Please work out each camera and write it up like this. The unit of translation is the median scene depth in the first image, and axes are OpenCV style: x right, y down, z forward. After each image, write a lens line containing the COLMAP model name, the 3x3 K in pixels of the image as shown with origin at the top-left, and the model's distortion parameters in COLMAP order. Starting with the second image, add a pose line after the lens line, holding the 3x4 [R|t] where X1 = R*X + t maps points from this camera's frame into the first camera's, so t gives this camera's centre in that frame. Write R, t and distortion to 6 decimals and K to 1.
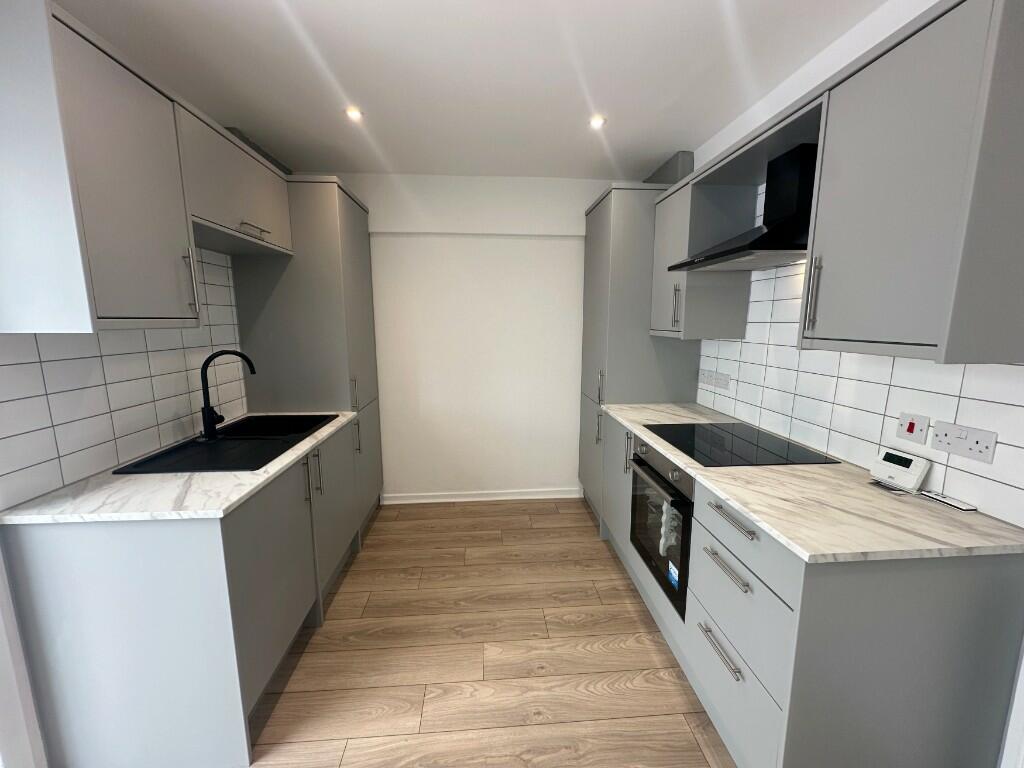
lens RADIAL K [[408.2, 0, 512.0], [0, 408.2, 384.0], [0, 0, 1]] dist [-0.000118, 0.000410]
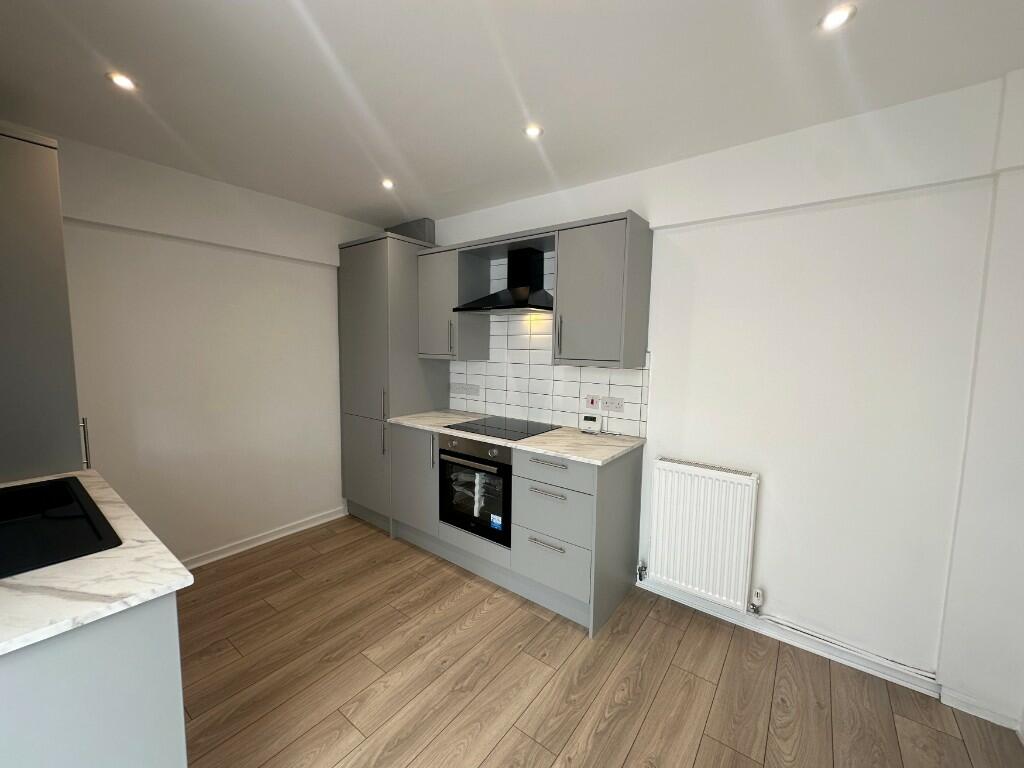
lens RADIAL K [[408.2, 0, 512.0], [0, 408.2, 384.0], [0, 0, 1]] dist [-0.000118, 0.000410]
pose [[0.656953, -0.058174, 0.751683, -0.550872], [0.098353, 0.995111, -0.008945, -0.002018], [-0.747488, 0.079806, 0.659463, -0.032355]]
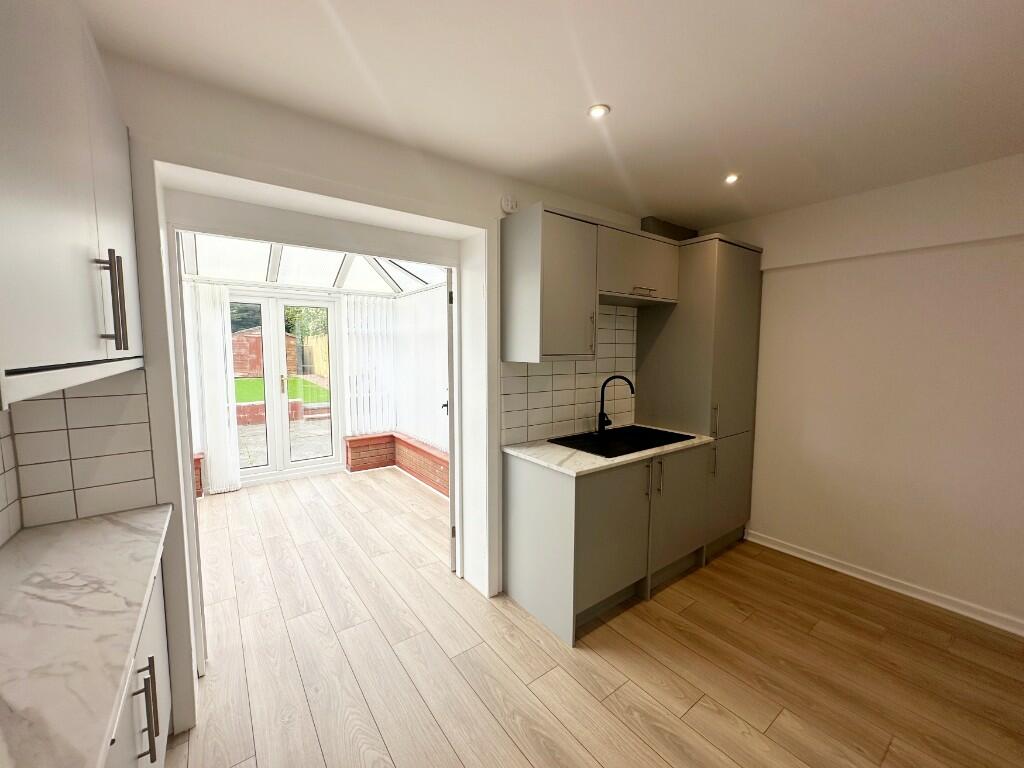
lens RADIAL K [[408.2, 0, 512.0], [0, 408.2, 384.0], [0, 0, 1]] dist [-0.000118, 0.000410]
pose [[0.534174, 0.072767, -0.842237, 0.315580], [-0.132946, 0.991122, 0.001312, -0.006091], [0.834855, 0.111272, 0.539106, -0.082572]]
